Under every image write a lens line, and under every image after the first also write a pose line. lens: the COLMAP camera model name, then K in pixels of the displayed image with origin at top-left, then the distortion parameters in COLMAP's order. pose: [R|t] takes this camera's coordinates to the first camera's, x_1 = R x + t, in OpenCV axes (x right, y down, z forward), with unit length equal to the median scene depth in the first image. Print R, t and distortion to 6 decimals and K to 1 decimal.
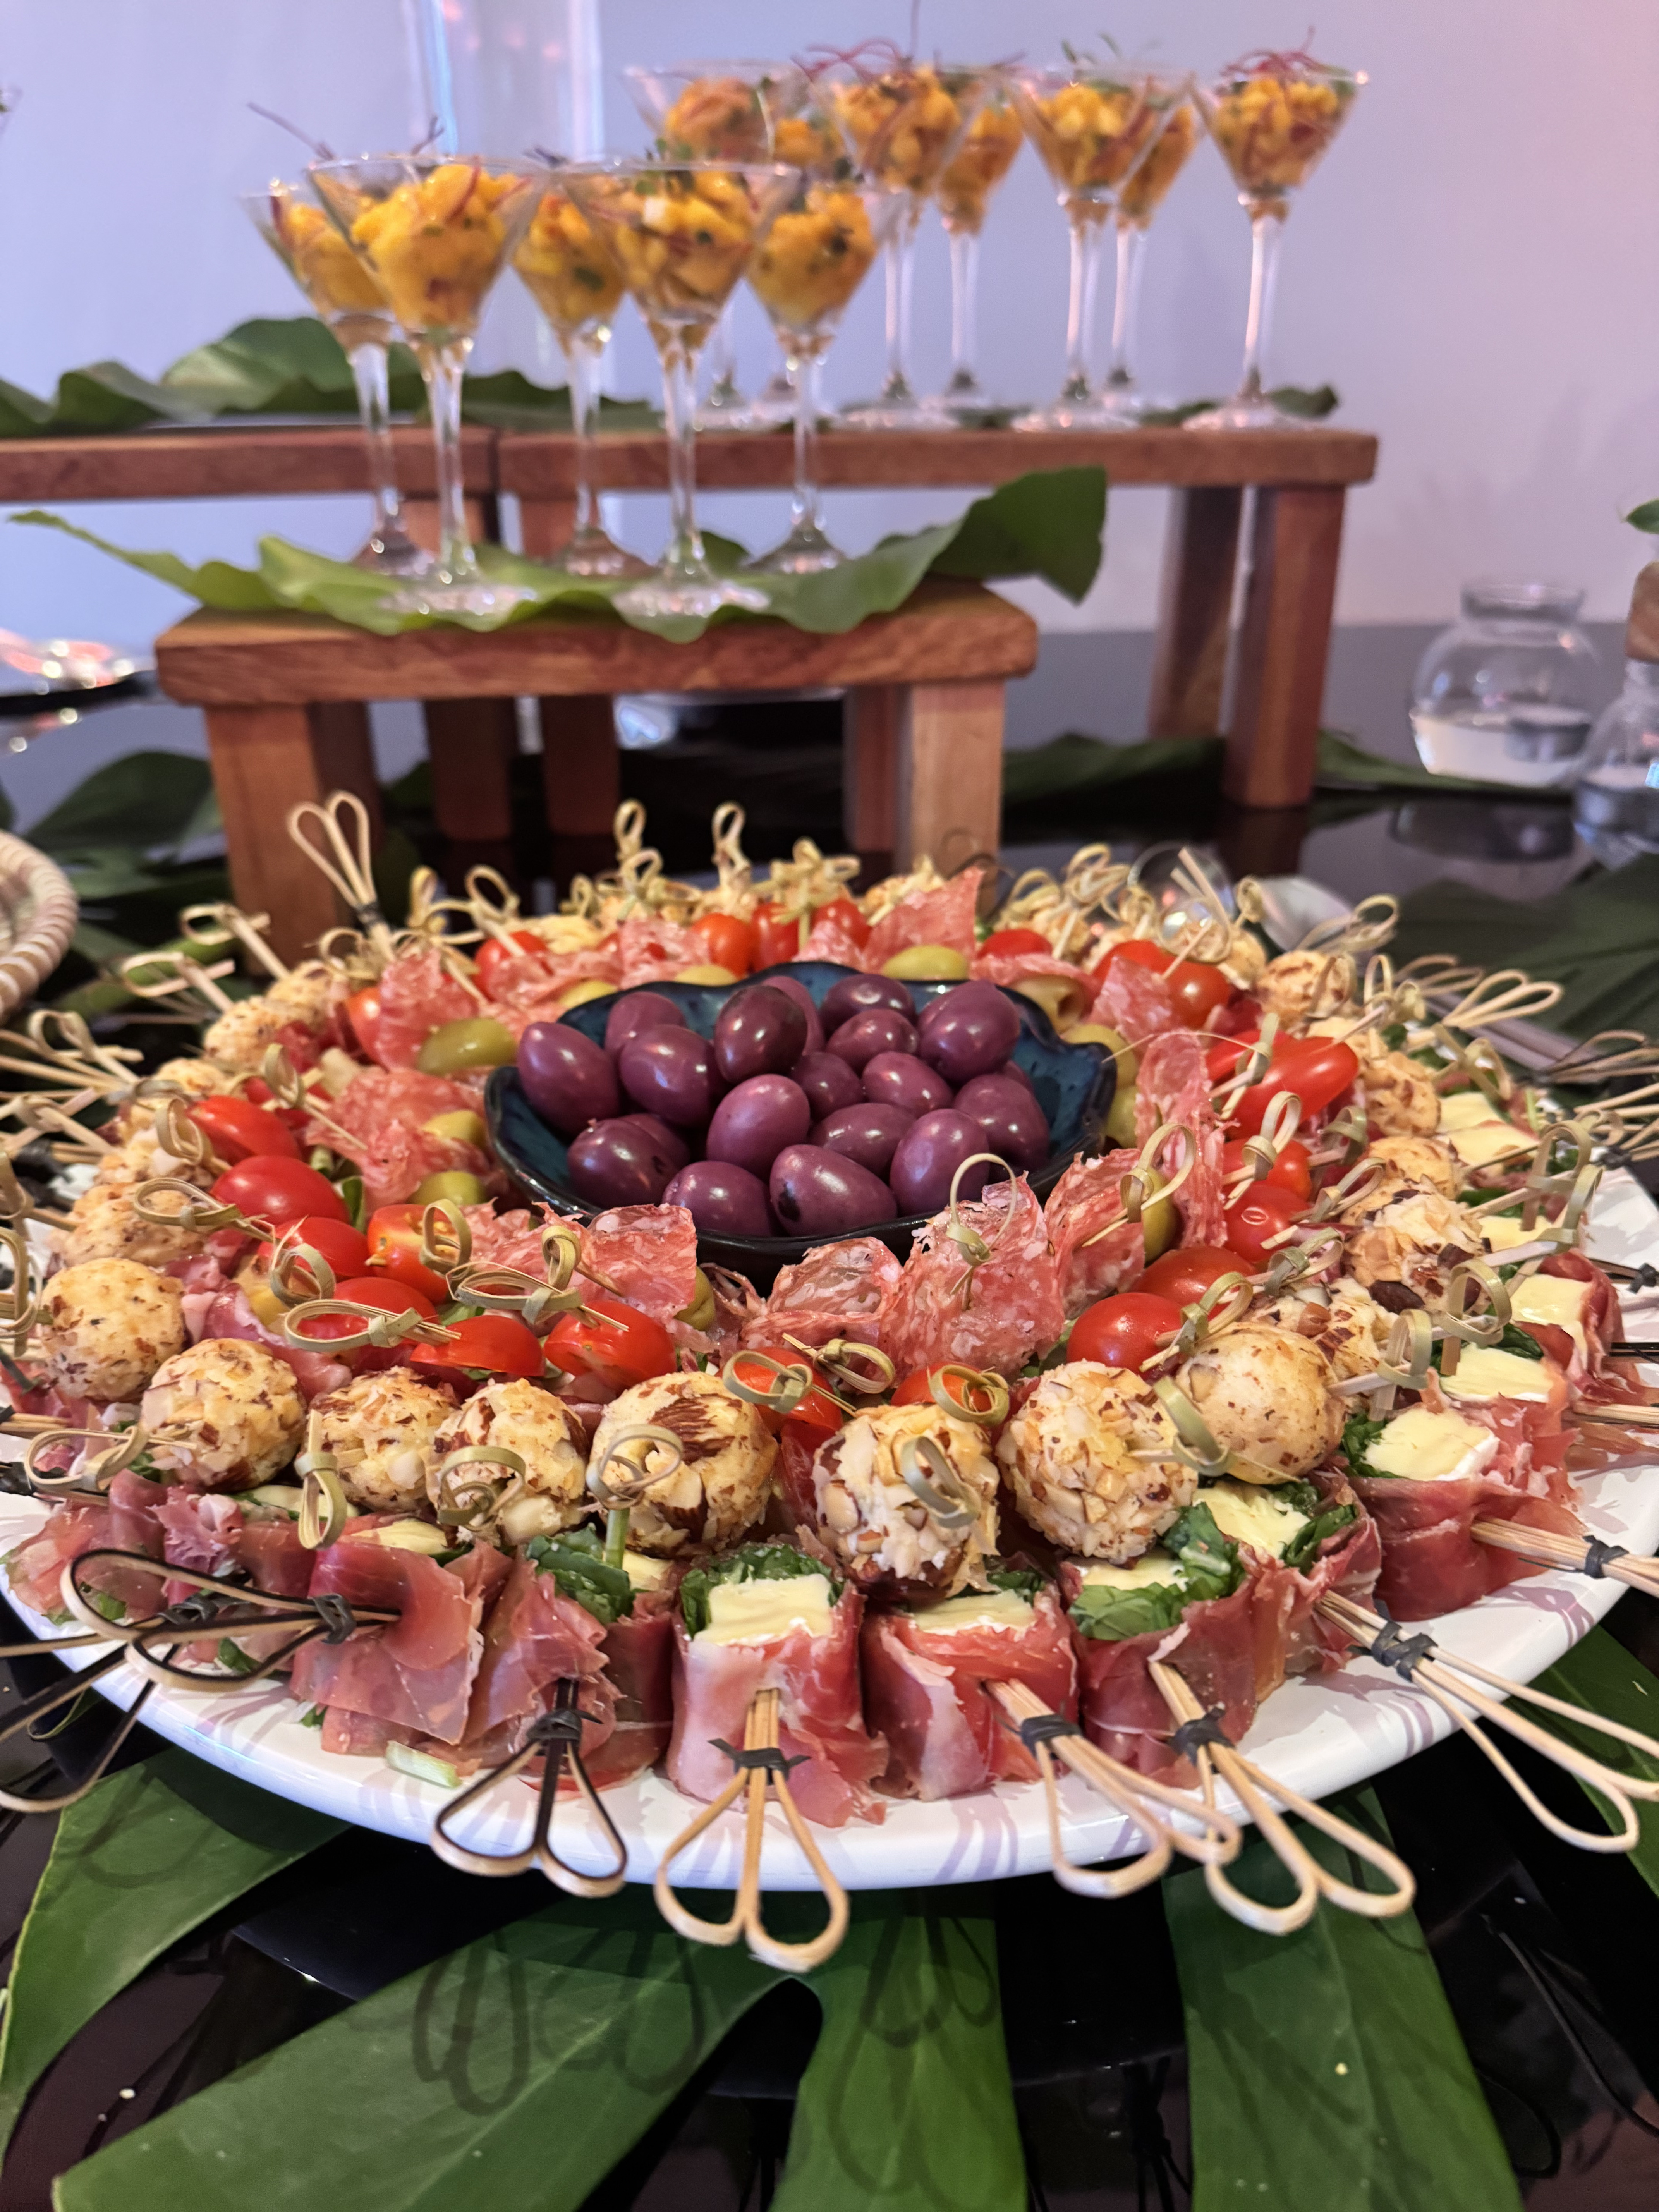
lens RADIAL K [[1519.0, 0, 829.5], [0, 1519.0, 1106.0], [0, 0, 1]] dist [0.002169, 0.002160]
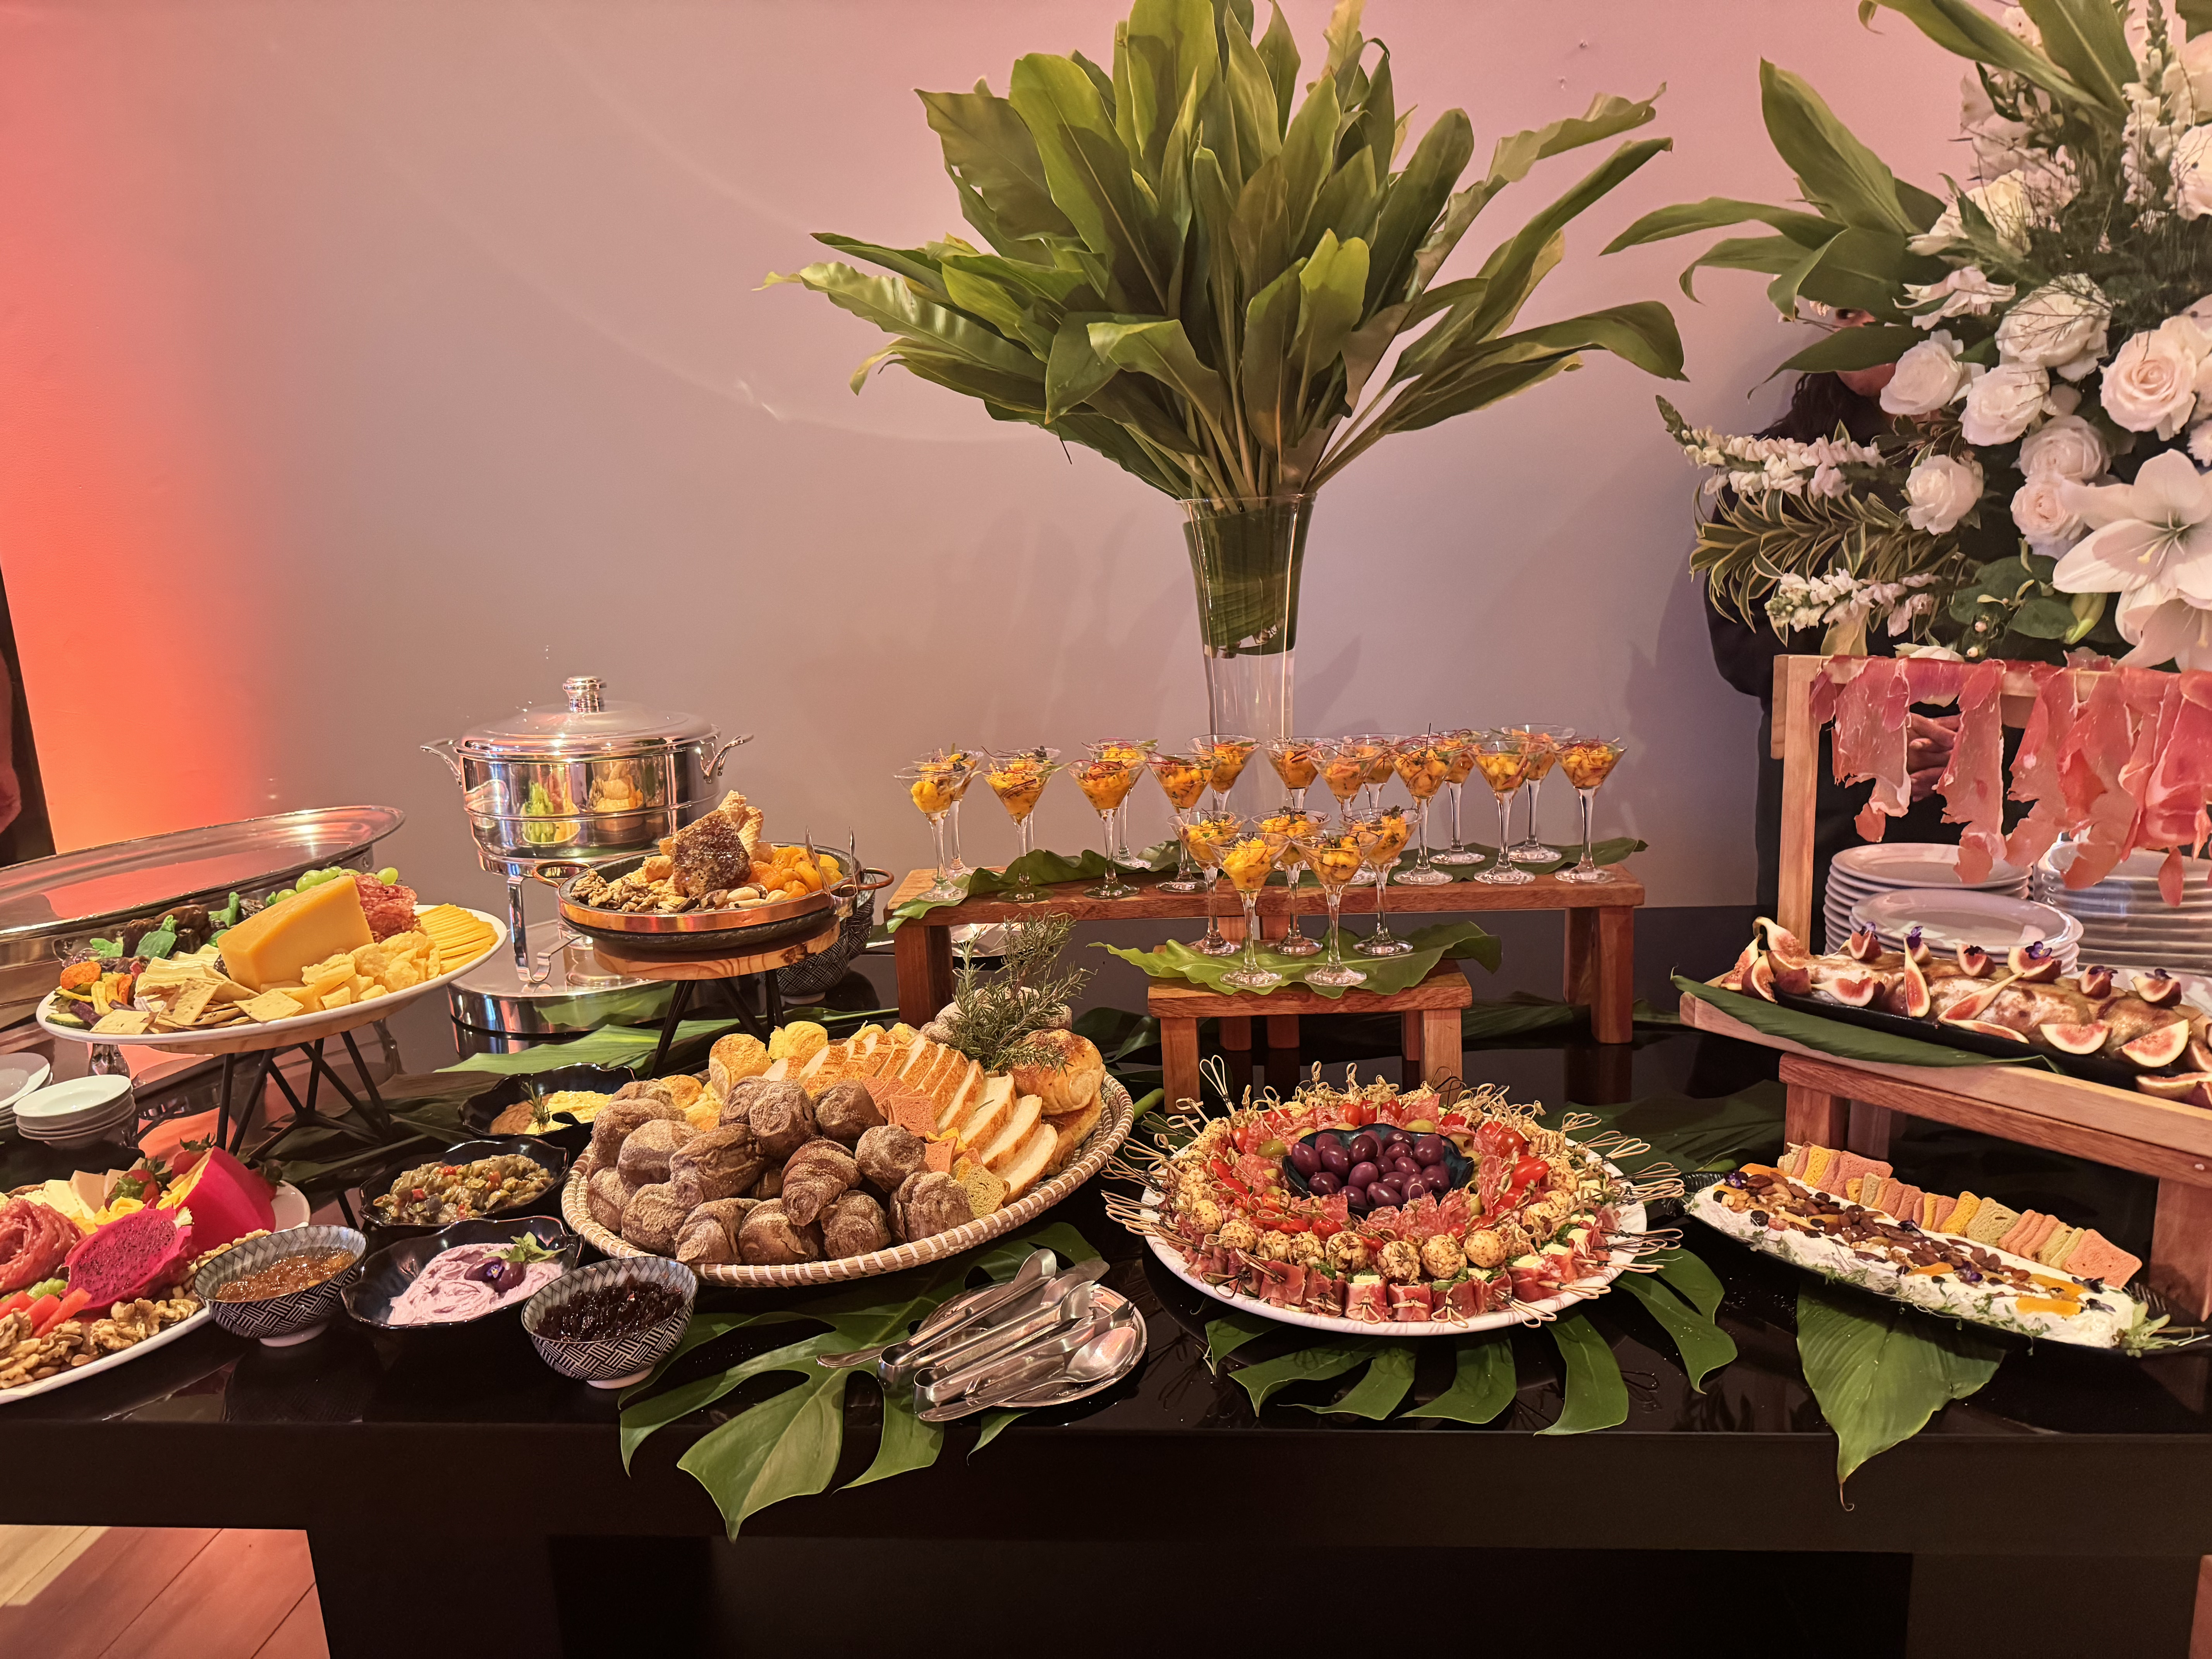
lens RADIAL K [[1551.6, 0, 1166.1], [0, 1551.6, 824.4], [0, 0, 1]] dist [0.257805, 0.000376]
pose [[0.985841, 0.000065, -0.167680, 0.107961], [-0.039770, 0.971556, -0.233448, 0.085489], [0.162895, 0.236811, 0.957803, -2.577810]]
